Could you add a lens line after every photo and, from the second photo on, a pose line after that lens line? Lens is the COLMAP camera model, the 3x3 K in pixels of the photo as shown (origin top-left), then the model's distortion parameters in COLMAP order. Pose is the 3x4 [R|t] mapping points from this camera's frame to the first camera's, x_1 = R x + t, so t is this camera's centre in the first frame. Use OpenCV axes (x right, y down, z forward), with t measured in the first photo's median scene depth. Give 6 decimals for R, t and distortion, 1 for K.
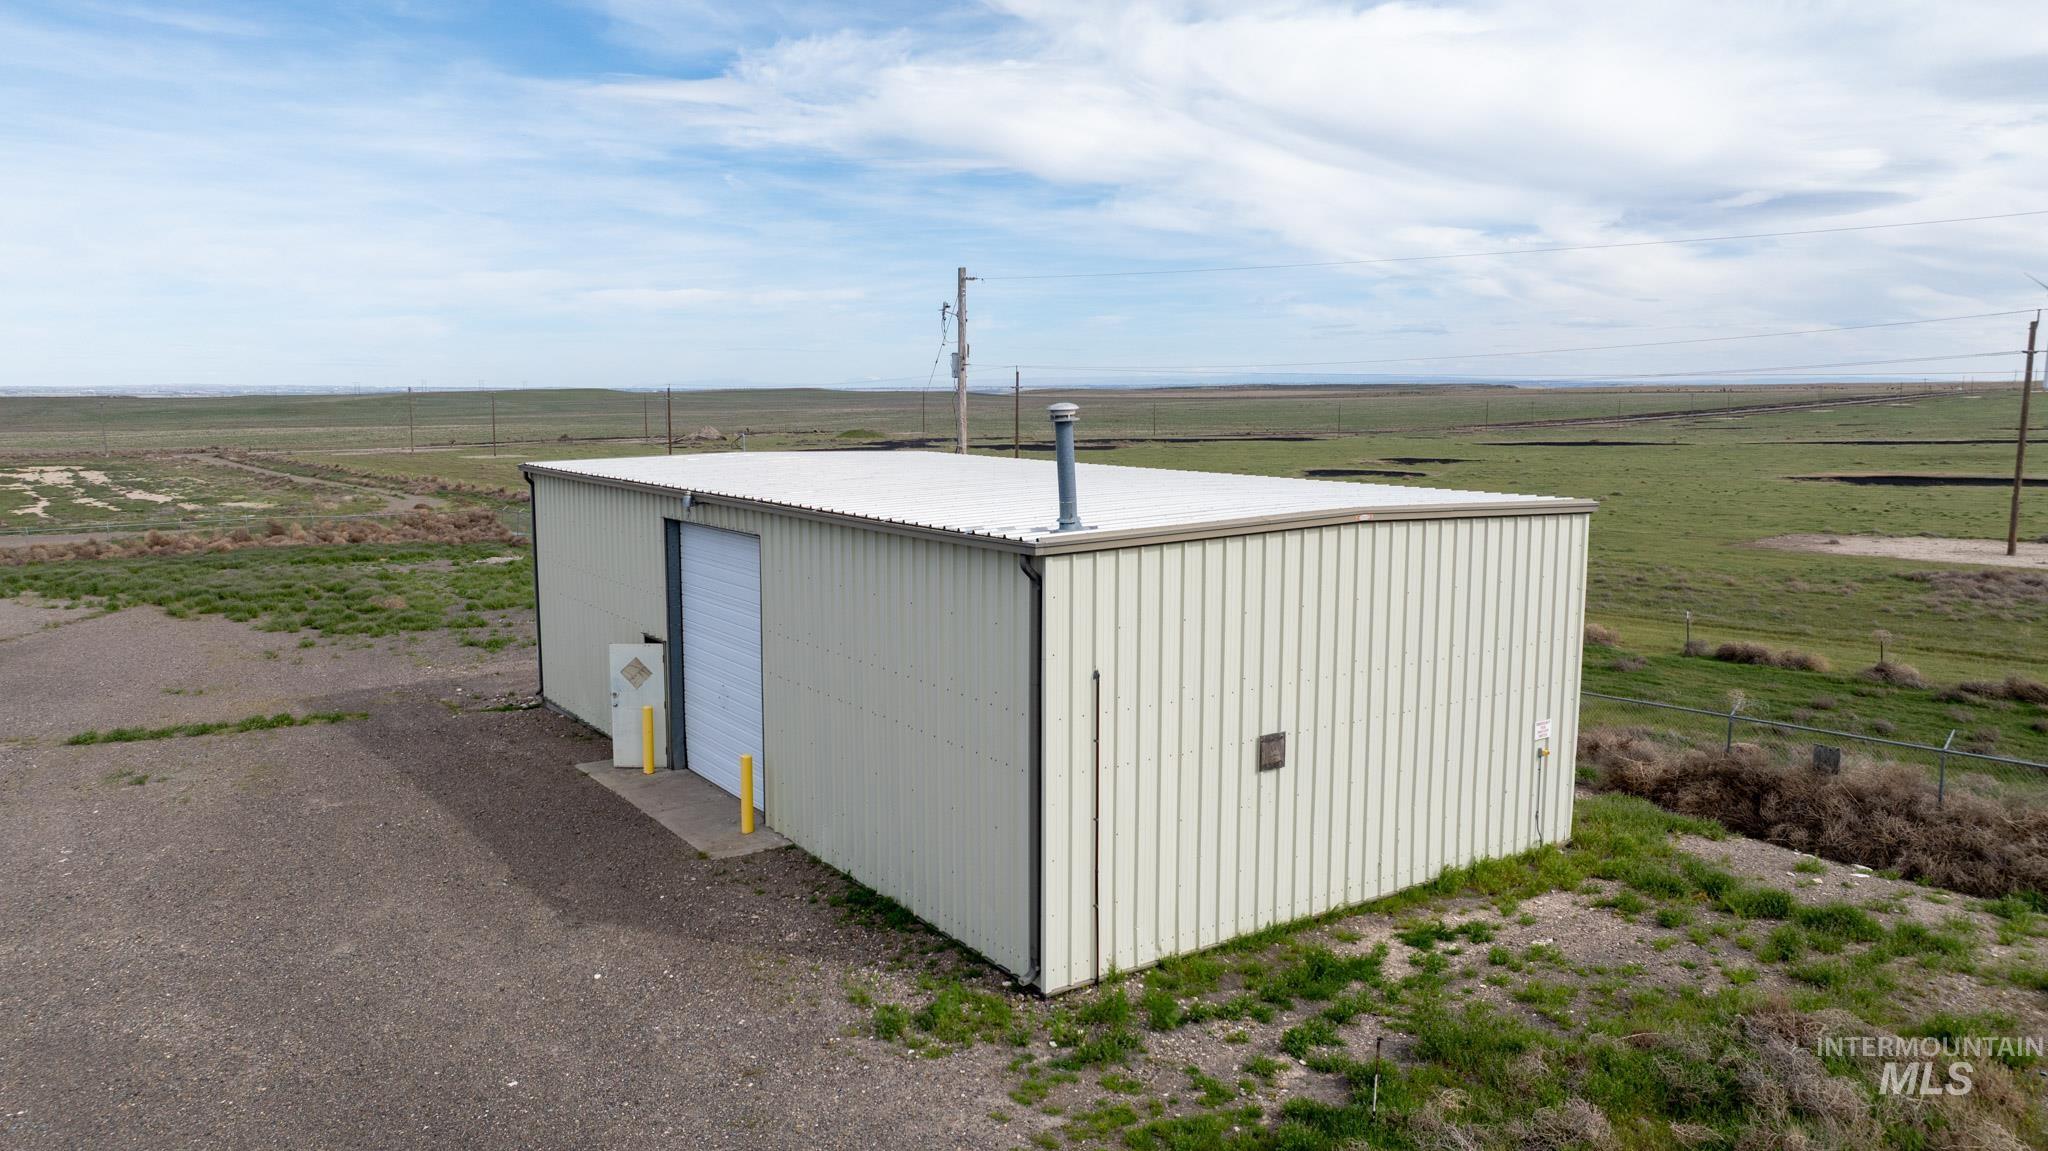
lens RADIAL K [[1423.0, 0, 1024.0], [0, 1423.0, 575.5], [0, 0, 1]] dist [-0.007424, 0.003087]
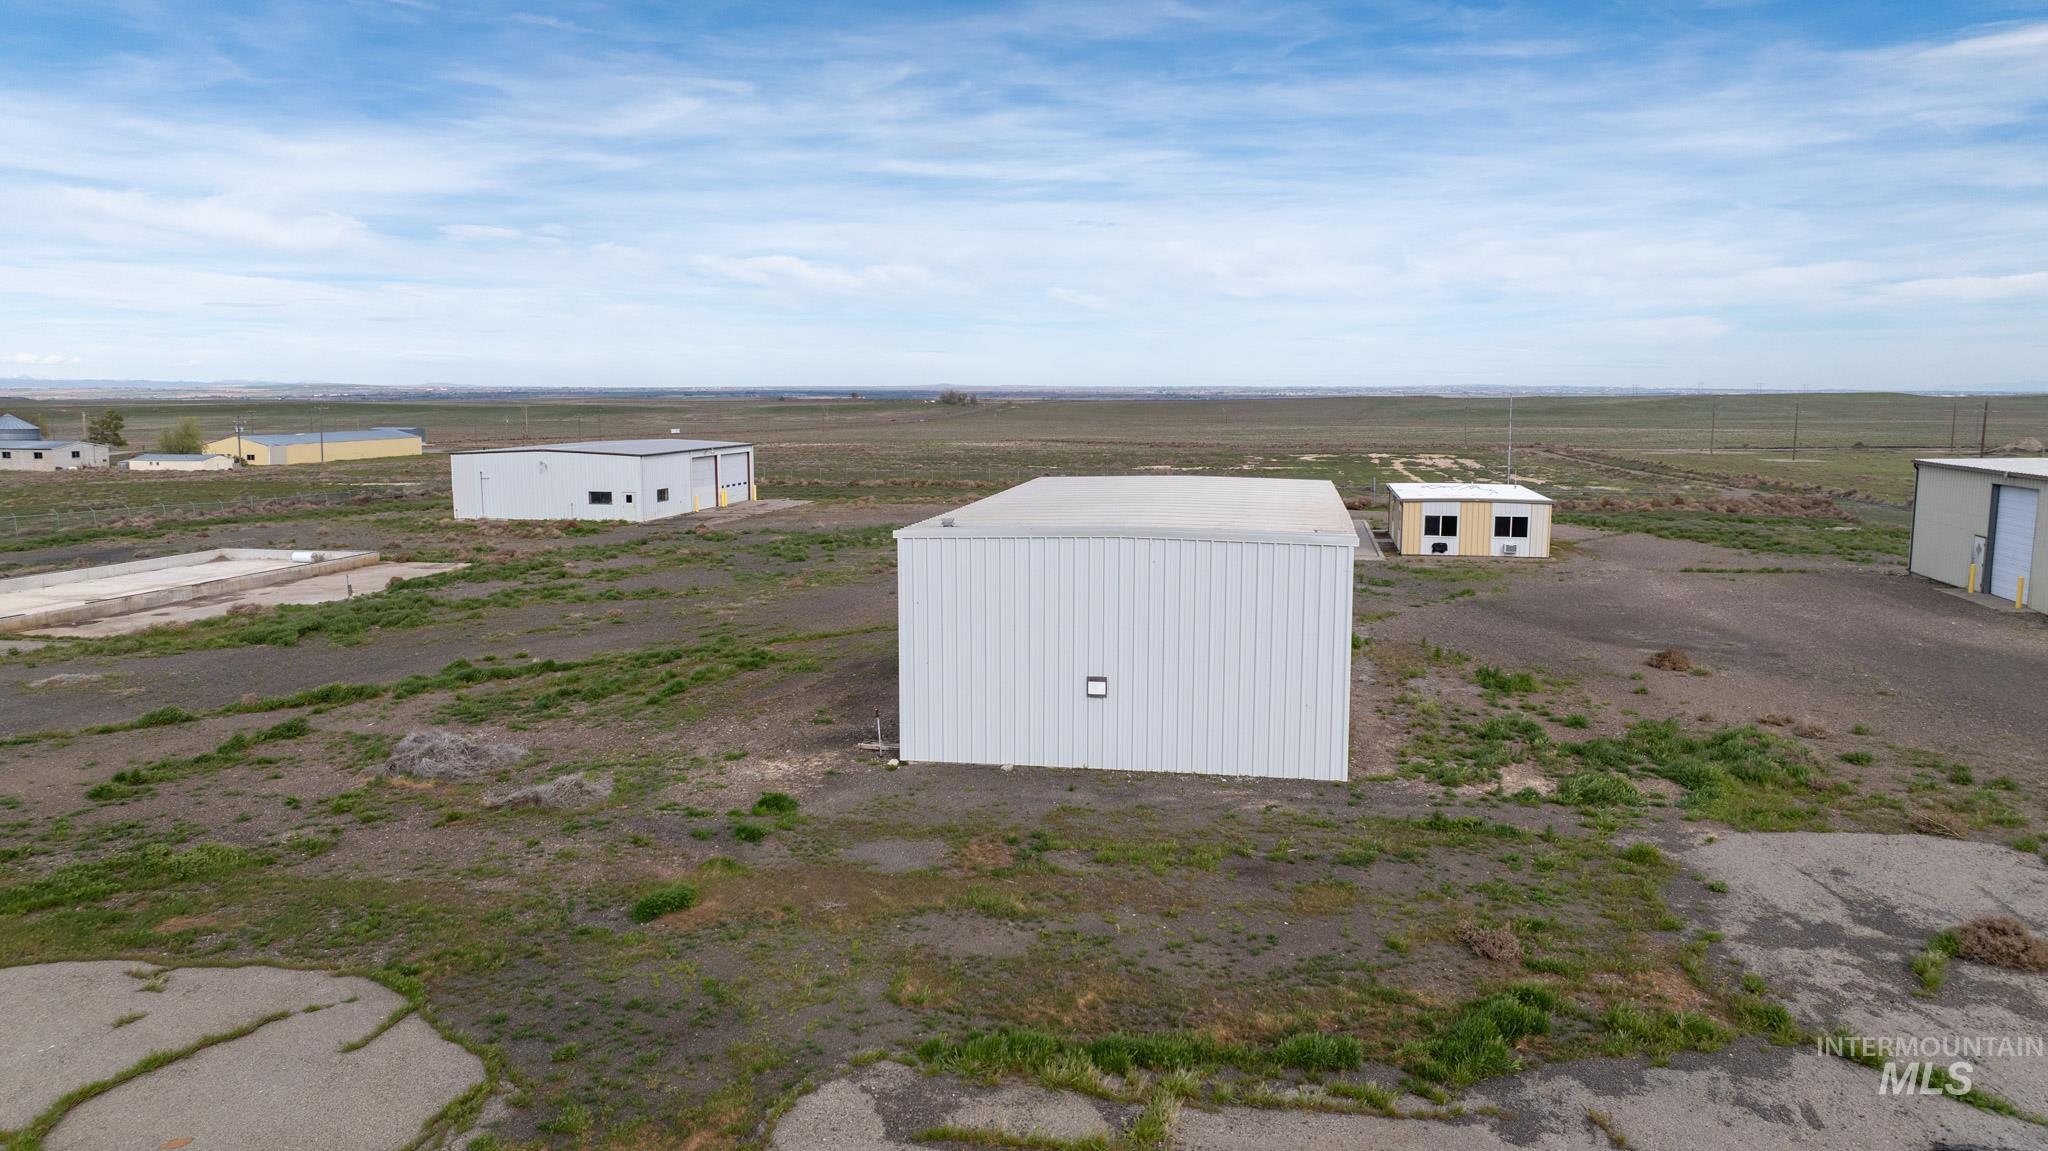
lens RADIAL K [[1423.0, 0, 1024.0], [0, 1423.0, 575.5], [0, 0, 1]] dist [-0.007424, 0.003087]
pose [[0.671340, 0.098980, -0.734511, 0.065824], [-0.099665, 0.994097, 0.042867, 0.027455], [0.734418, 0.044427, 0.677242, -0.282772]]
